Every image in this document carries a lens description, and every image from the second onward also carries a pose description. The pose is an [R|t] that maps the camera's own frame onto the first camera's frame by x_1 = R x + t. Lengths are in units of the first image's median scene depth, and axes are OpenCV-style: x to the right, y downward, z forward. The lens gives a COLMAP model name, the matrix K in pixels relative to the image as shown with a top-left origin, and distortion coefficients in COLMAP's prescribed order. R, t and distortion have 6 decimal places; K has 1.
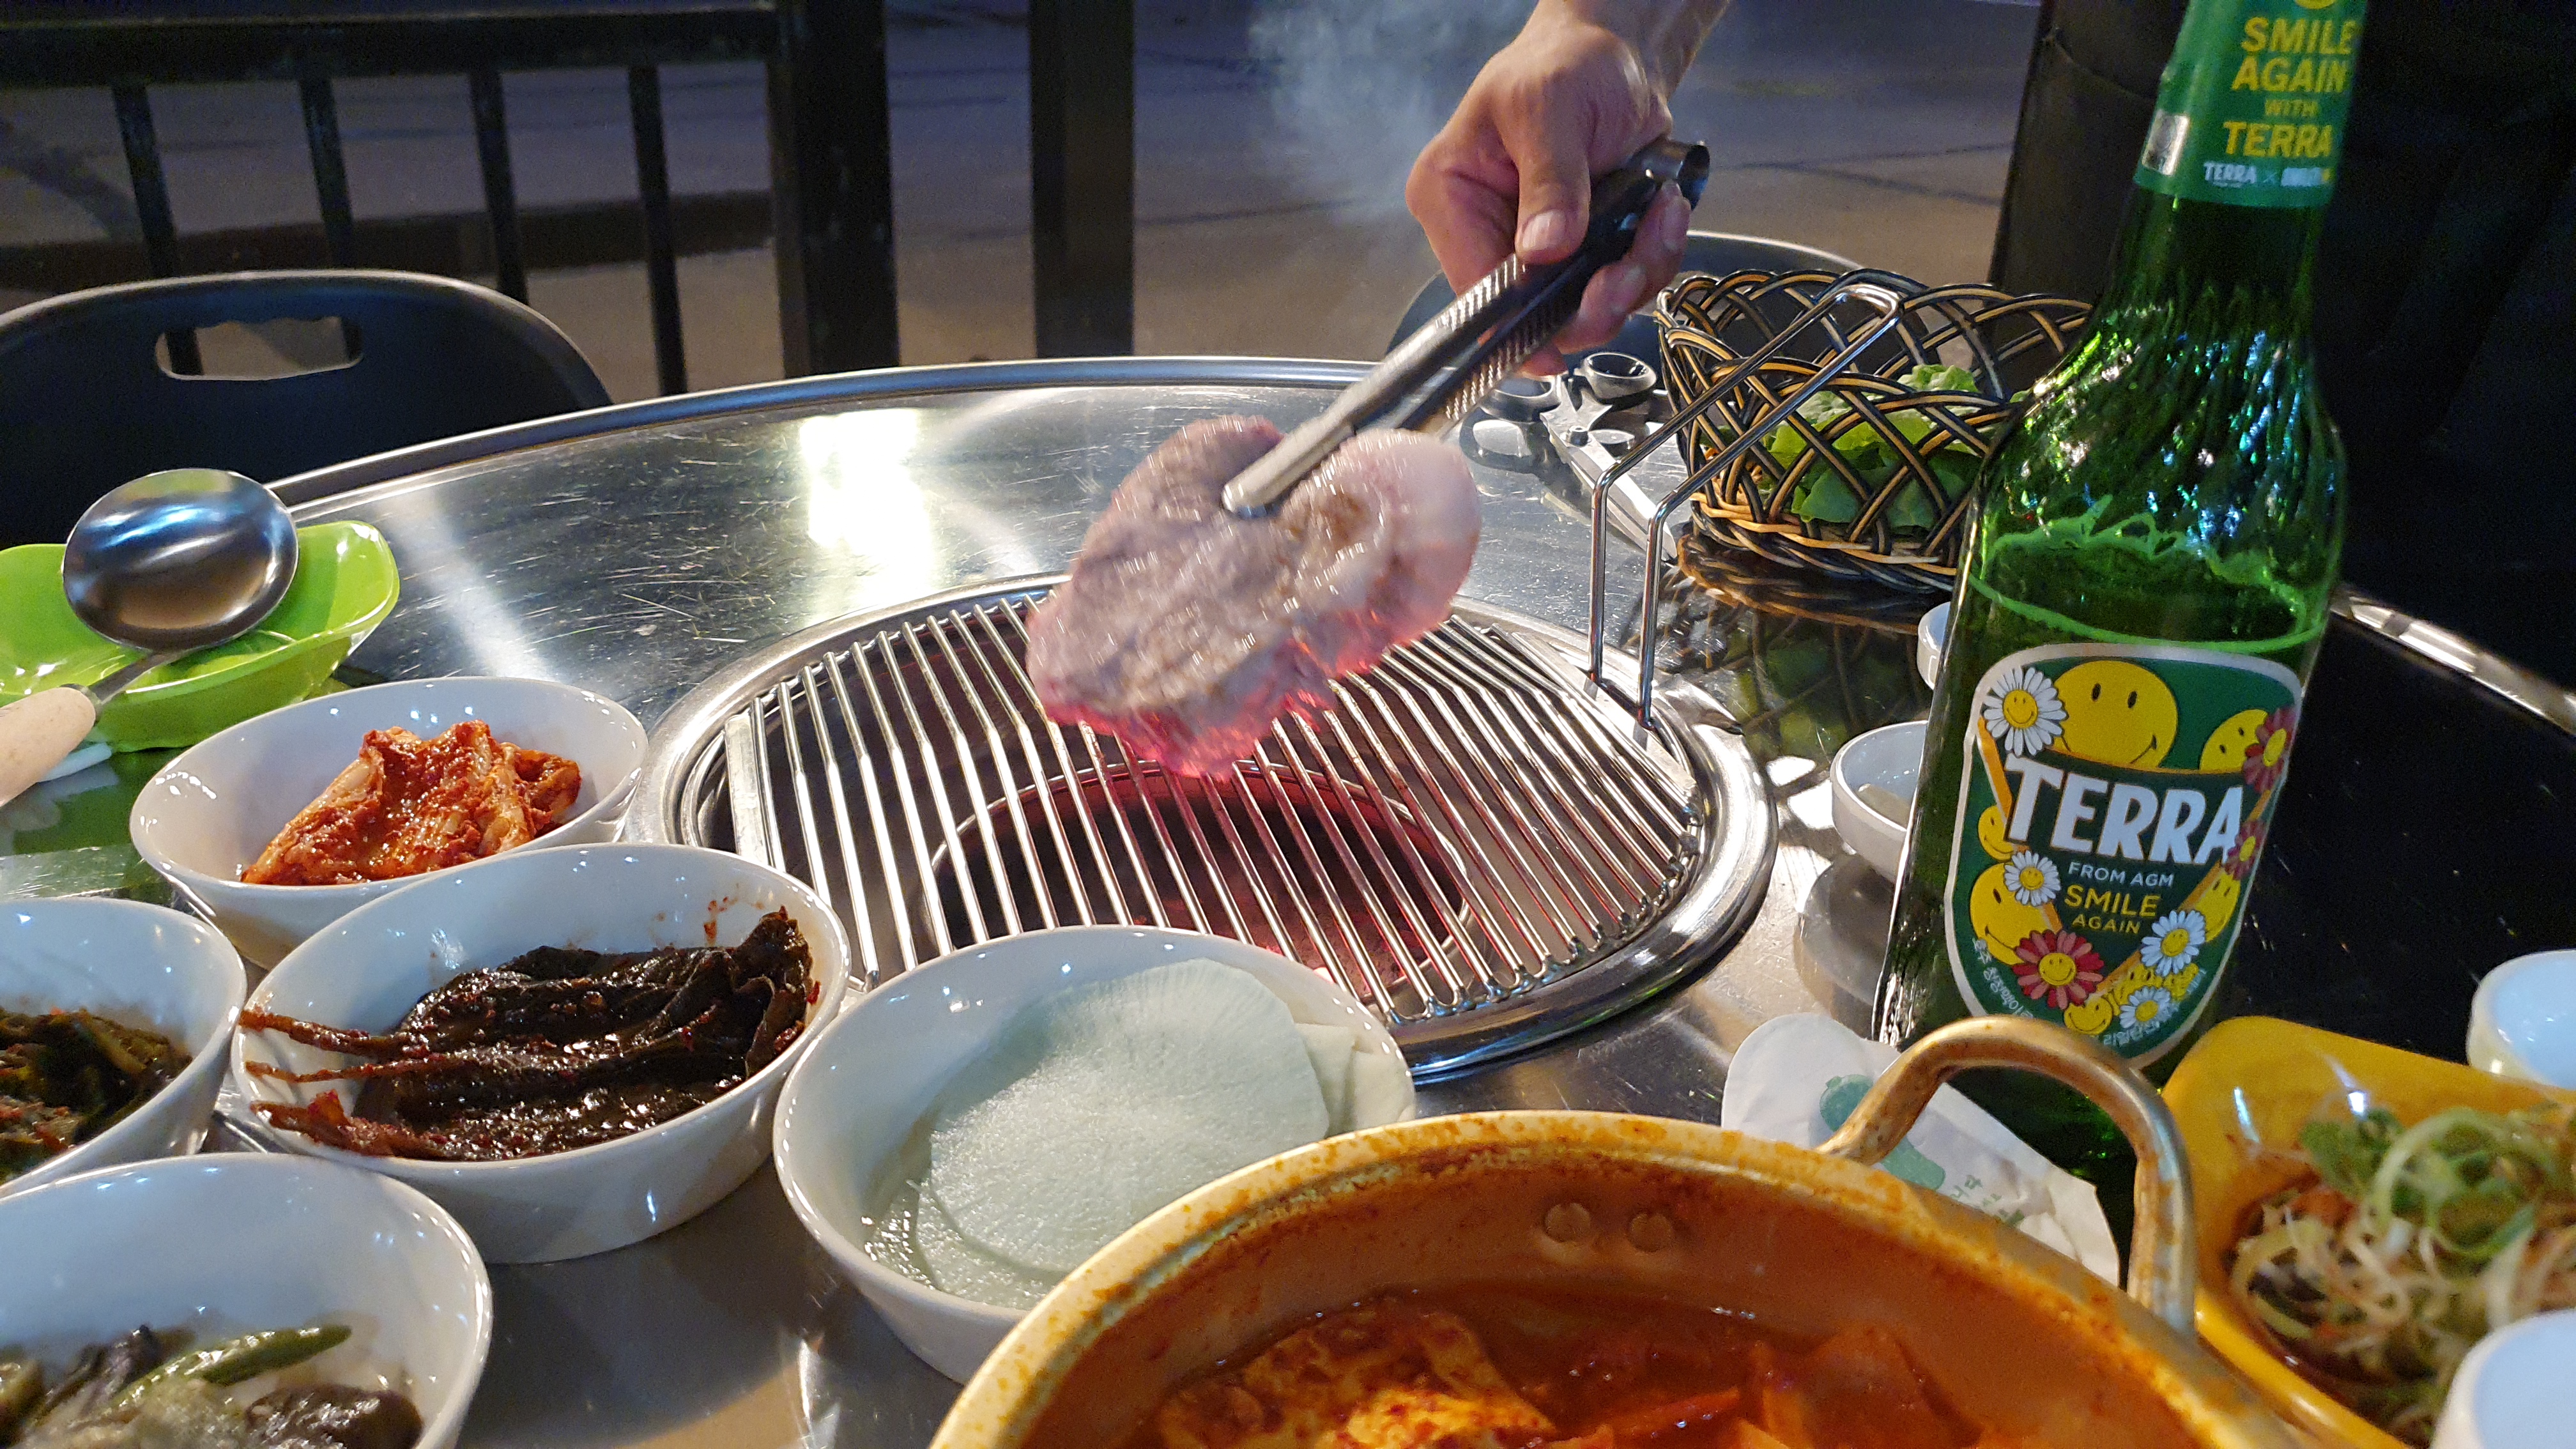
lens RADIAL K [[1999.1, 0, 1264.7], [0, 1999.1, 722.6], [0, 0, 1]] dist [0.003406, -0.004179]
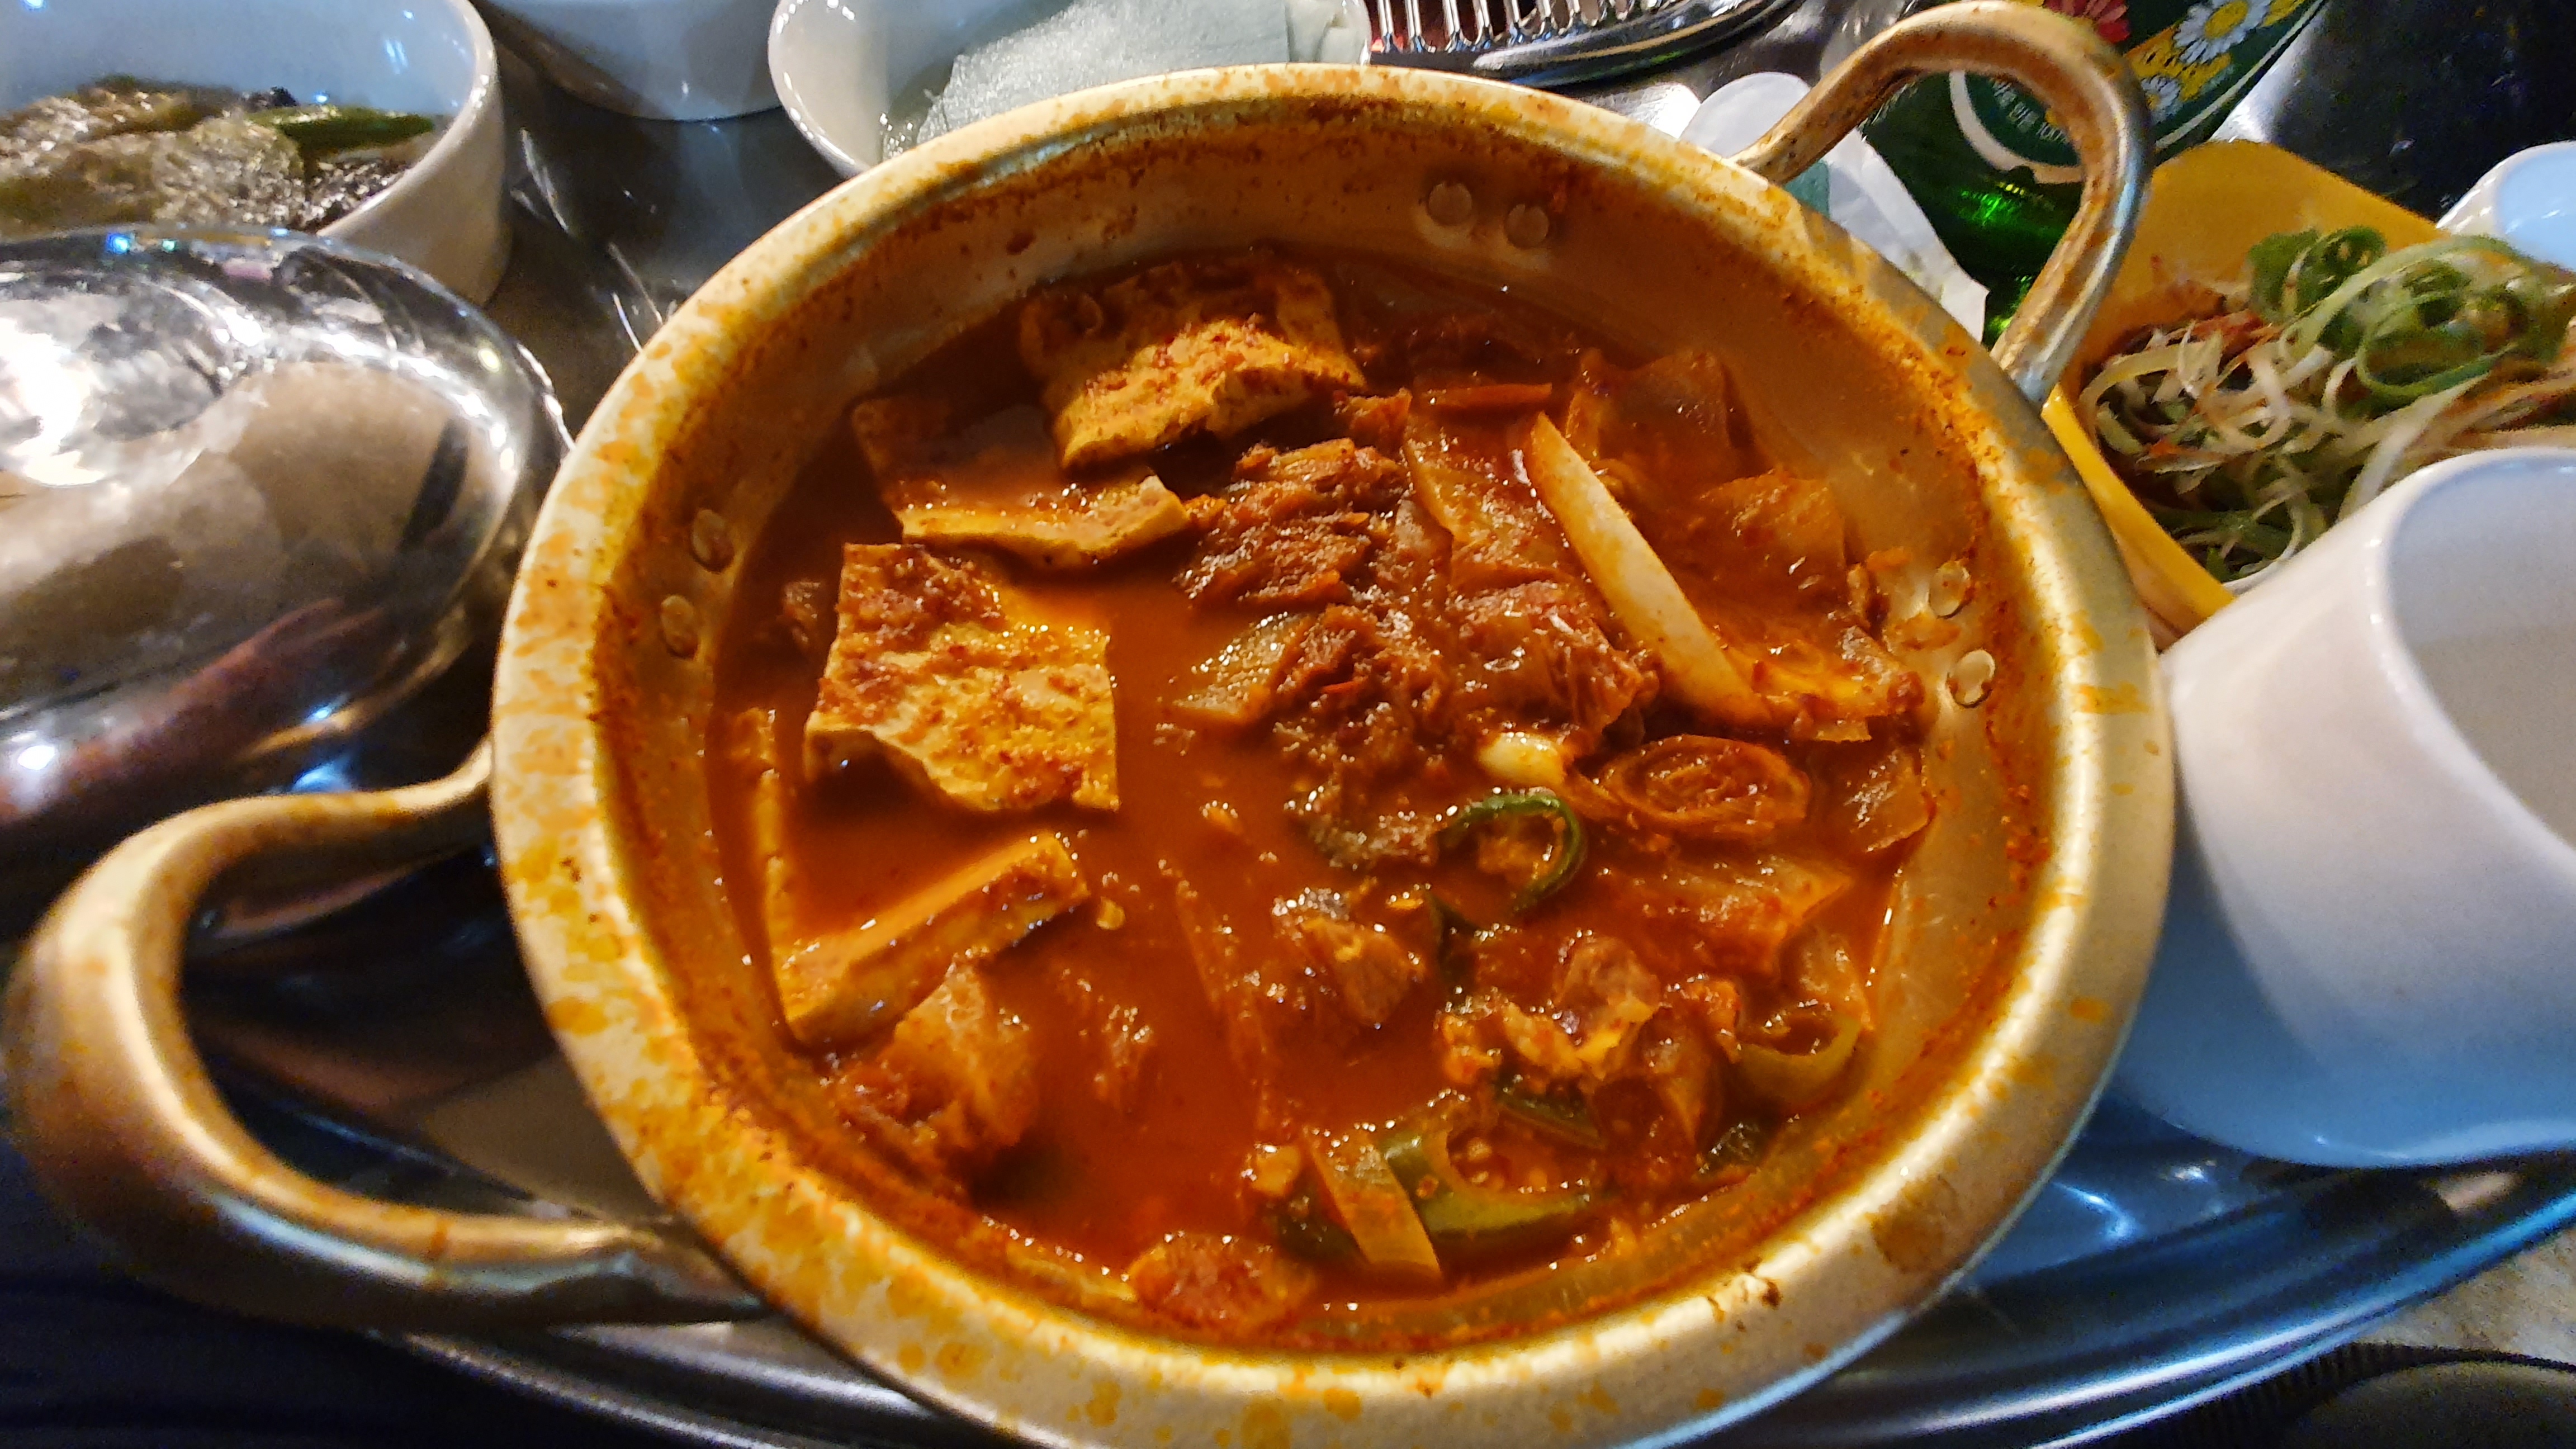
lens RADIAL K [[1018.3, 0, 1288.0], [0, 1018.3, 724.5], [0, 0, 1]] dist [-0.001153, 0.000078]
pose [[0.970412, 0.220561, -0.098254, 0.160346], [-0.120587, 0.795242, 0.594179, 0.143833], [0.209188, -0.564751, 0.798309, 0.366914]]
